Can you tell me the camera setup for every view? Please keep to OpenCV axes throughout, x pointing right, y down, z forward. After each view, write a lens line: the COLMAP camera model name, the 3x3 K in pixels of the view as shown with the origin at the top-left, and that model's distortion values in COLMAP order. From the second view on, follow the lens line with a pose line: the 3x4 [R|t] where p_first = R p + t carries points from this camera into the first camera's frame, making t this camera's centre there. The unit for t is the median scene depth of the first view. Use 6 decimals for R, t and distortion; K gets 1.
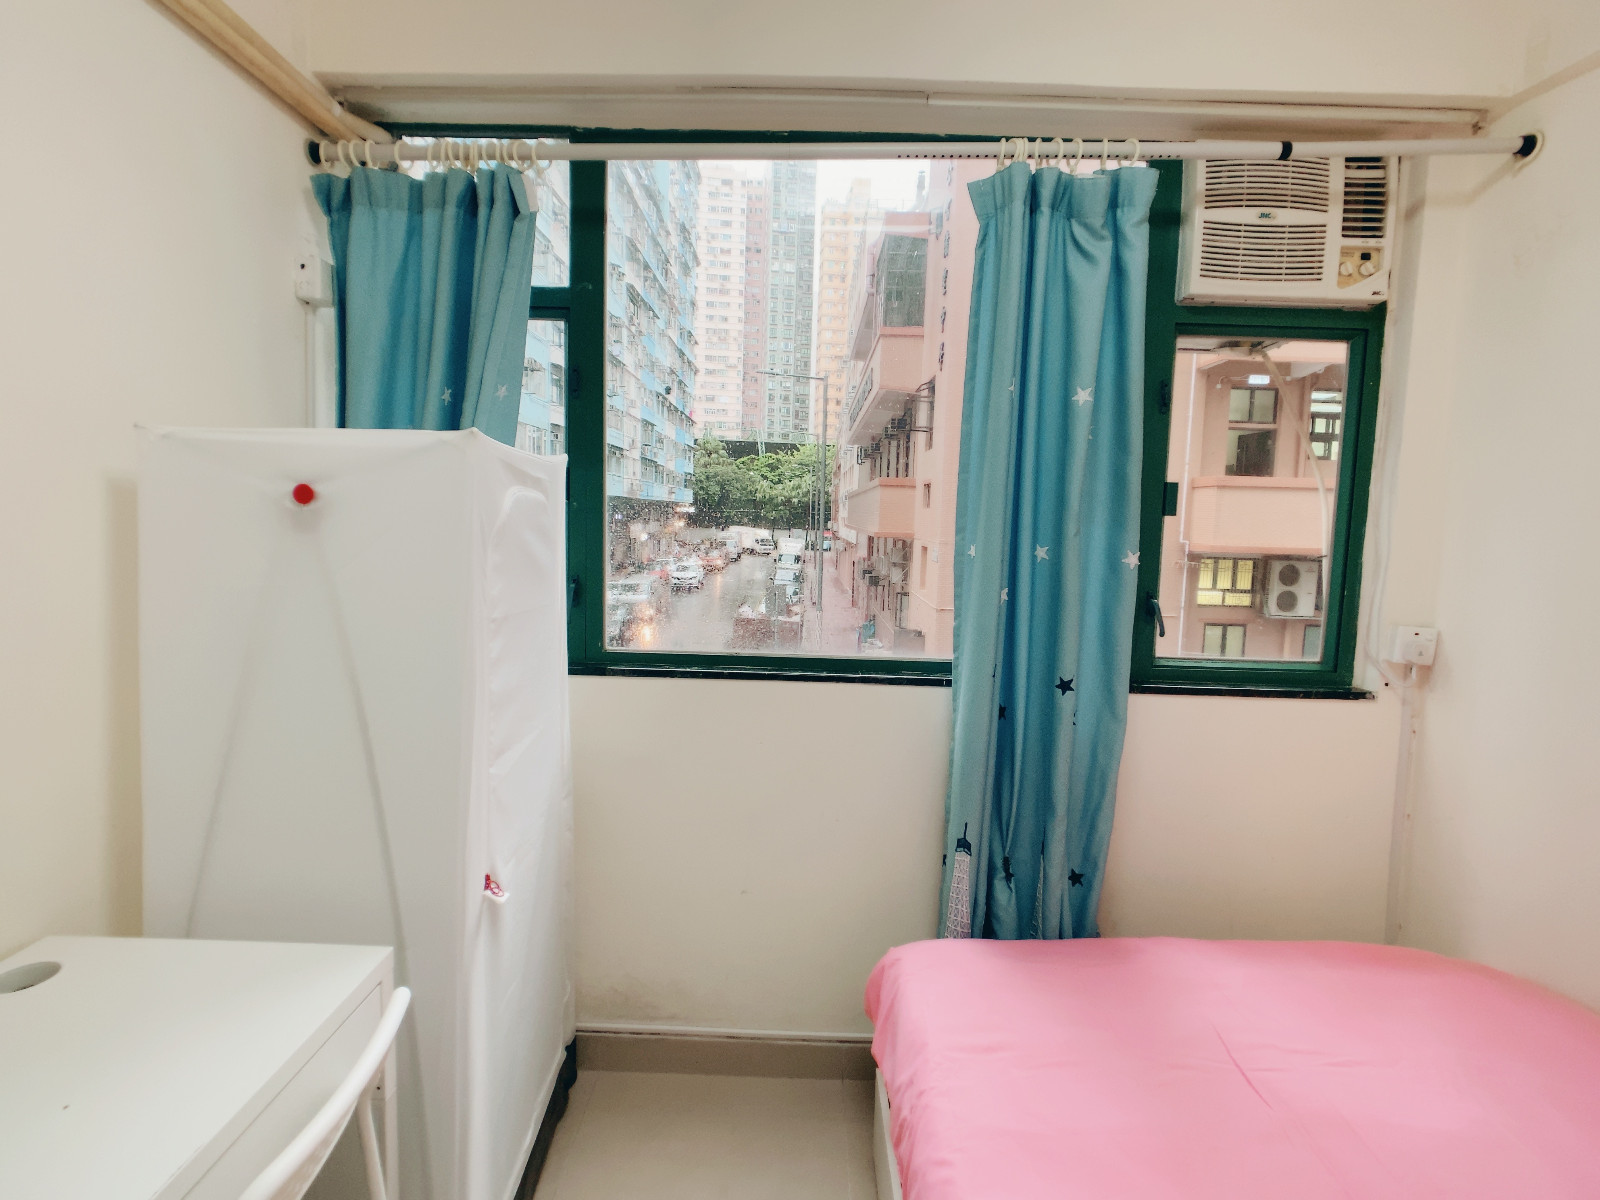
lens RADIAL K [[785.7, 0, 800.0], [0, 785.7, 589.1], [0, 0, 1]] dist [-0.024287, 0.011228]
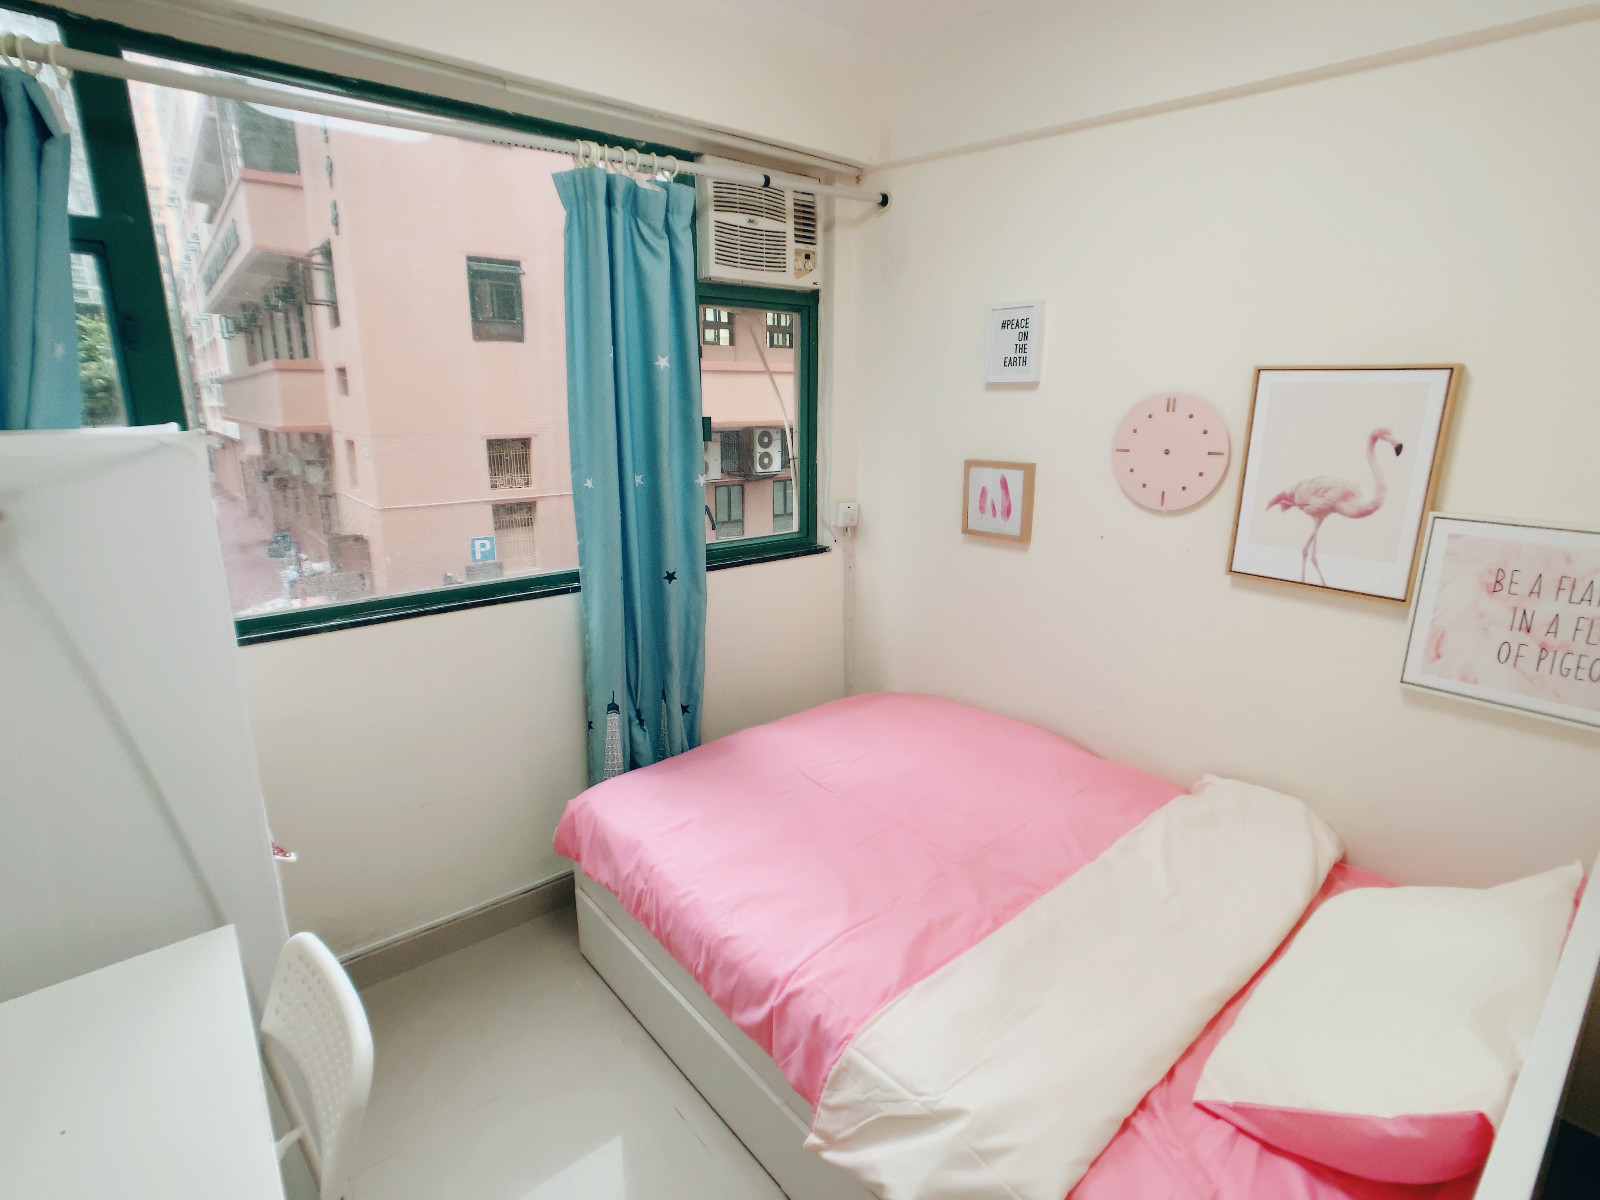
lens RADIAL K [[785.7, 0, 803.4], [0, 785.7, 597.4], [0, 0, 1]] dist [-0.024287, 0.011228]
pose [[0.758812, -0.186756, 0.623961, -0.328971], [0.081789, 0.977748, 0.193181, -0.082738], [-0.646154, -0.095554, 0.757201, -0.186171]]
